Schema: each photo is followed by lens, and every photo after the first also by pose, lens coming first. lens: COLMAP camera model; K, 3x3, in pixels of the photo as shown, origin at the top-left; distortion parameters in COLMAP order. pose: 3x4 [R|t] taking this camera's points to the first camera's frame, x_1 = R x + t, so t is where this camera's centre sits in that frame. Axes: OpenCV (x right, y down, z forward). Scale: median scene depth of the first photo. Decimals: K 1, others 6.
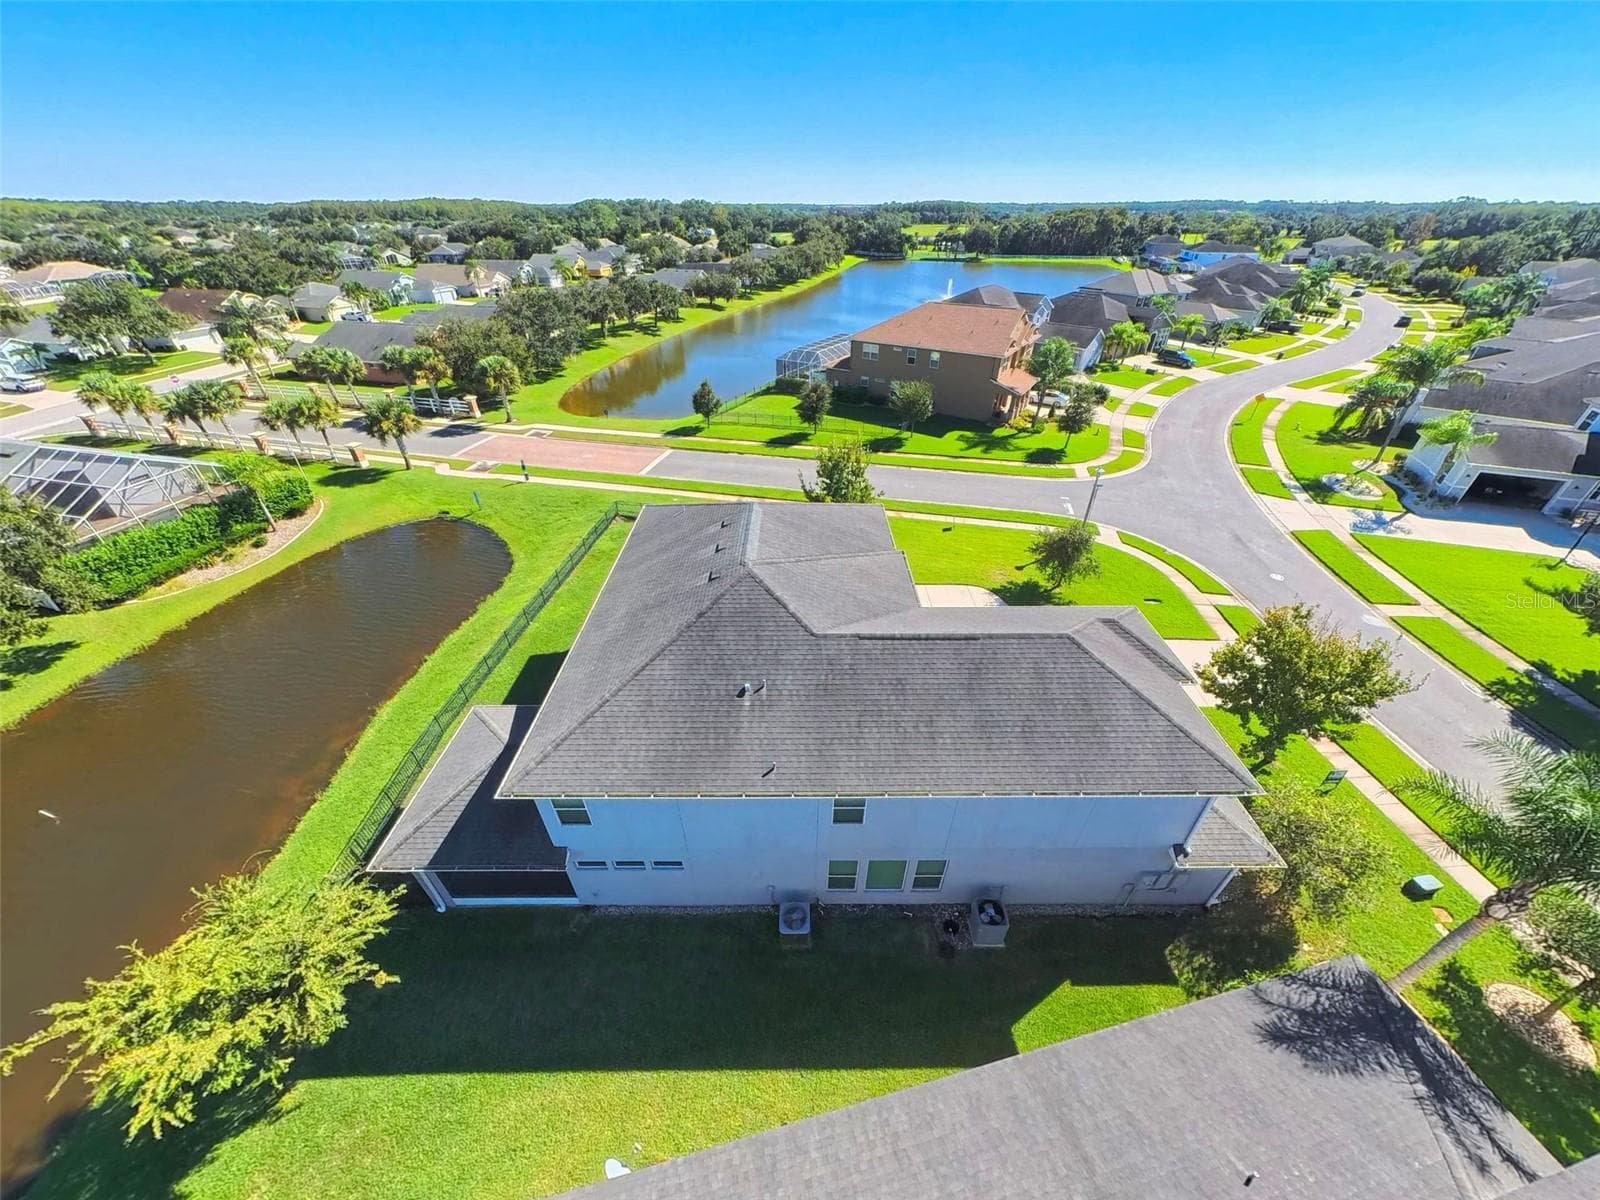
lens RADIAL K [[554.9, 0, 798.2], [0, 554.9, 608.3], [0, 0, 1]] dist [-0.000691, 0.000008]
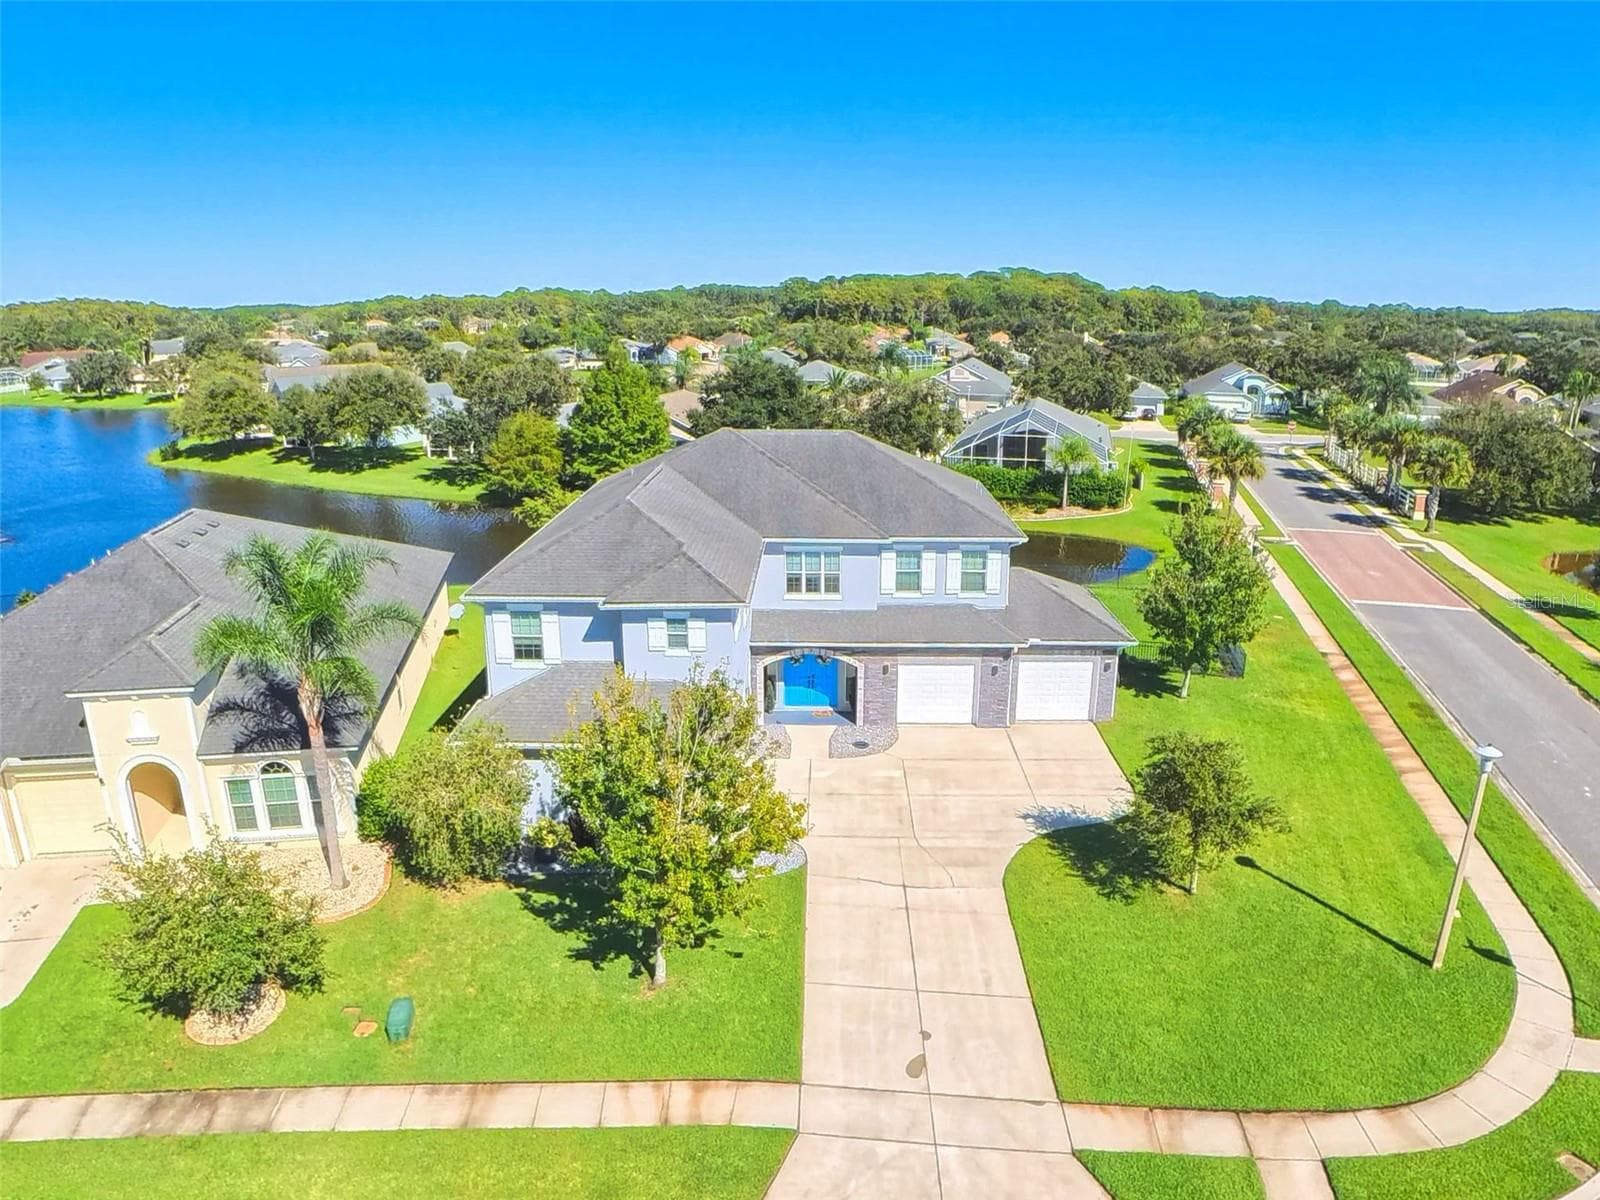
lens RADIAL K [[1052.2, 0, 802.6], [0, 1052.2, 597.2], [0, 0, 1]] dist [-0.128016, 0.003234]
pose [[-0.019221, 0.273968, -0.961547, 0.727676], [-0.585252, 0.776657, 0.232988, -0.139901], [0.810623, 0.567226, 0.145412, 0.324490]]
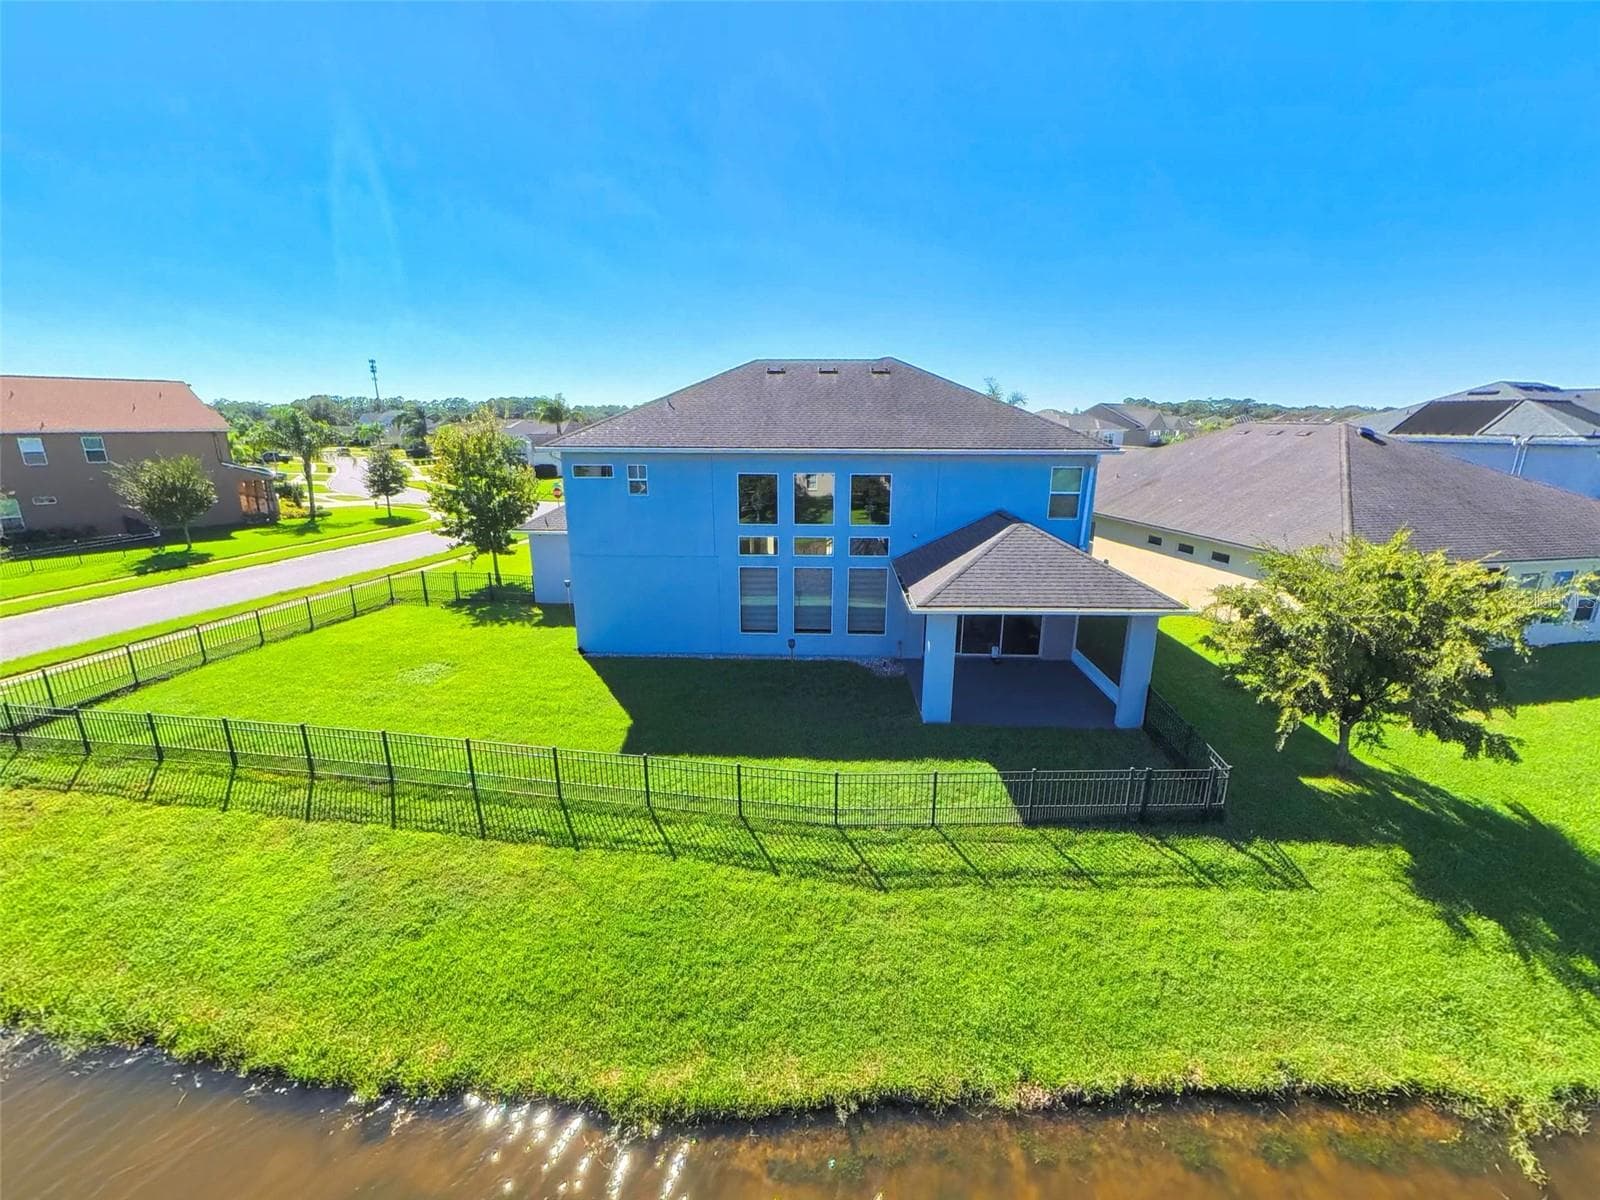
lens RADIAL K [[671.8, 0, 801.1], [0, 671.8, 602.3], [0, 0, 1]] dist [-0.003968, -0.000803]
pose [[0.030943, -0.262039, 0.964561, -0.515020], [0.582528, 0.788916, 0.195635, -0.018248], [-0.812221, 0.555830, 0.177057, 0.379753]]
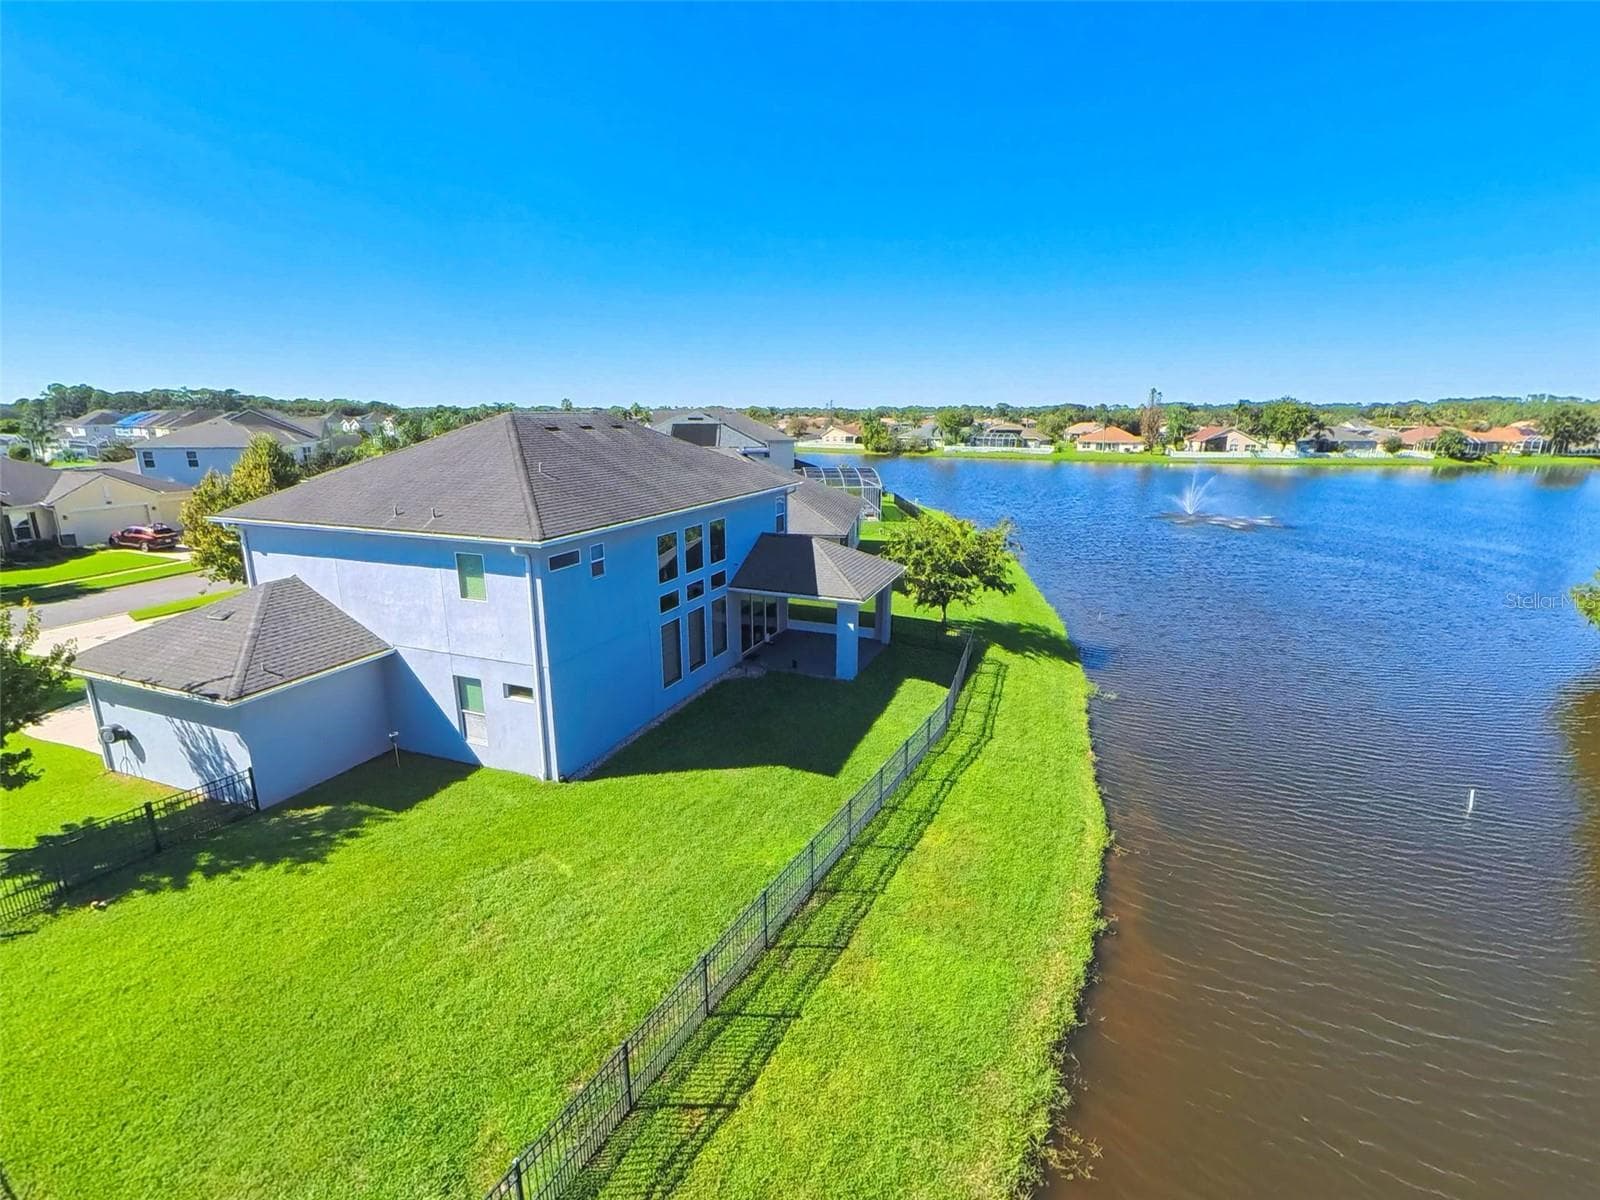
lens RADIAL K [[753.0, 0, 800.9], [0, 753.0, 596.2], [0, 0, 1]] dist [-0.000393, 0.000059]
pose [[-0.932664, -0.085053, 0.350577, -0.365926], [0.211359, 0.658709, 0.722101, -0.293778], [-0.292345, 0.747575, -0.596377, 0.694286]]
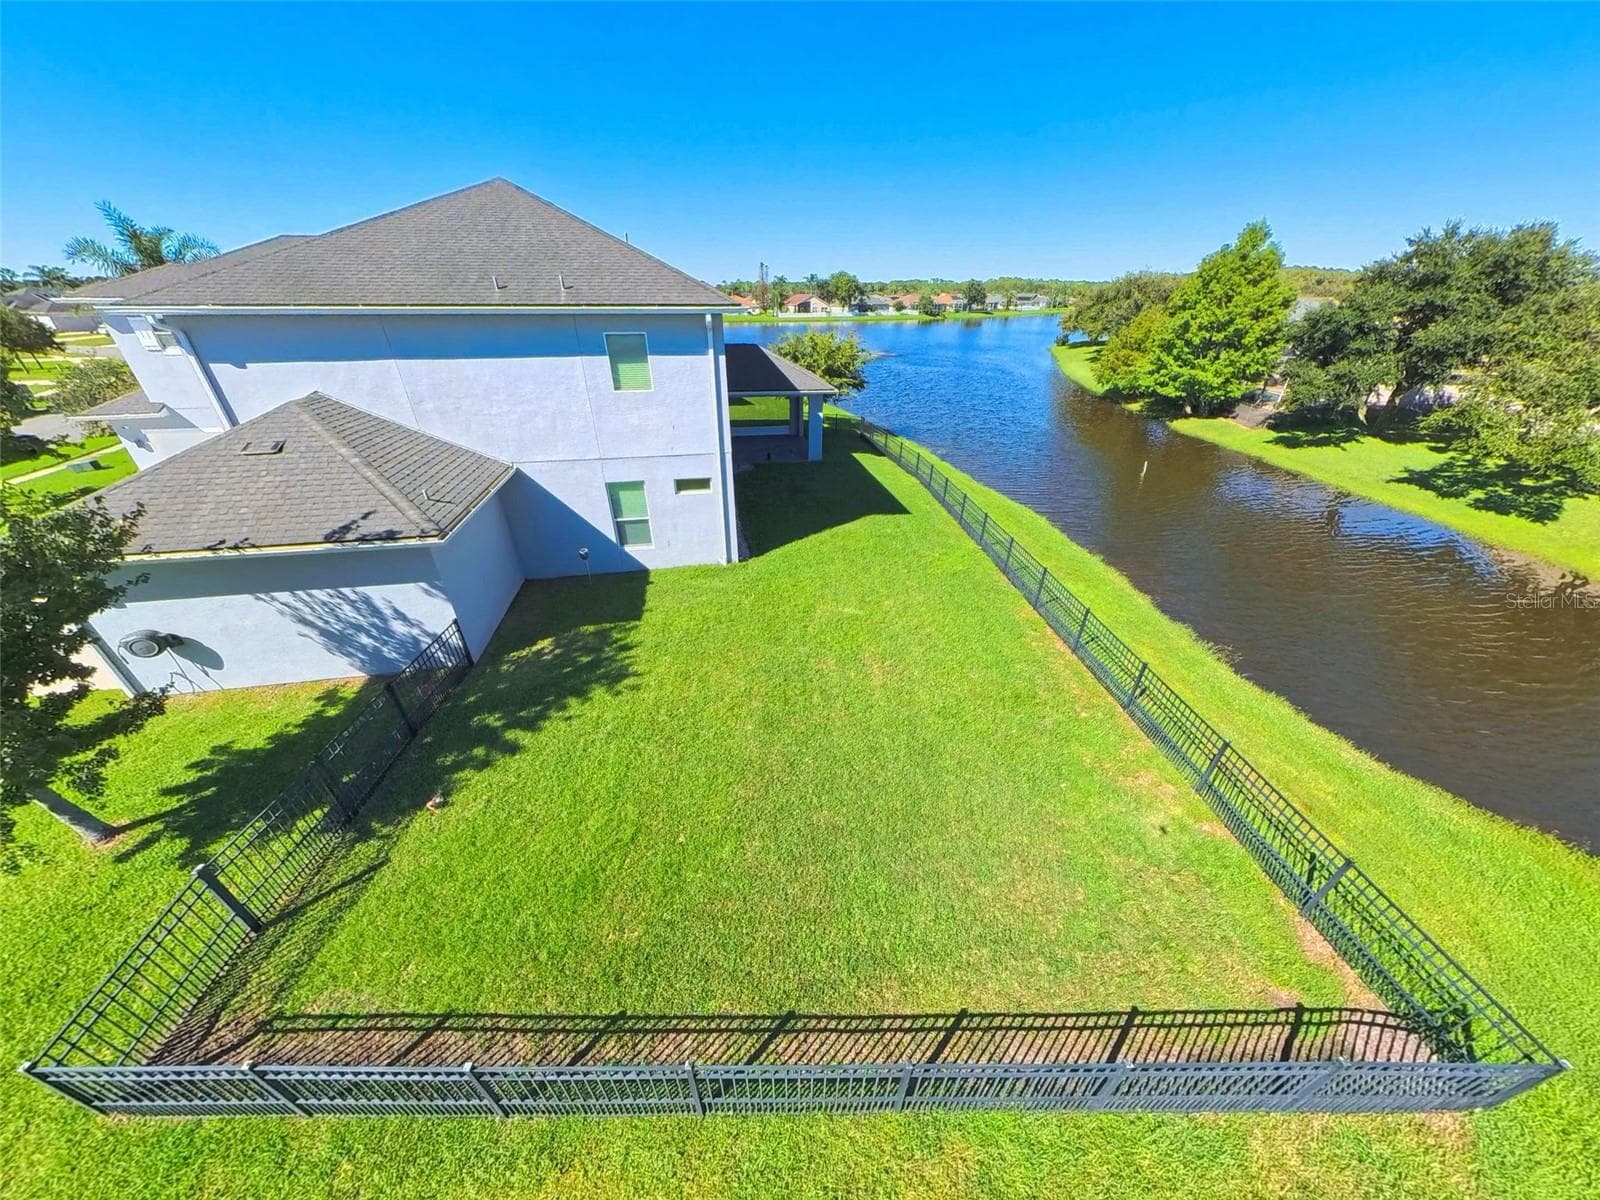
lens RADIAL K [[520.5, 0, 800.9], [0, 520.5, 599.4], [0, 0, 1]] dist [0.000808, 0.000087]
pose [[-0.983425, 0.089986, -0.157410, -0.122615], [-0.108247, 0.405085, 0.907848, -0.244539], [0.145458, 0.909840, -0.388630, 0.709836]]
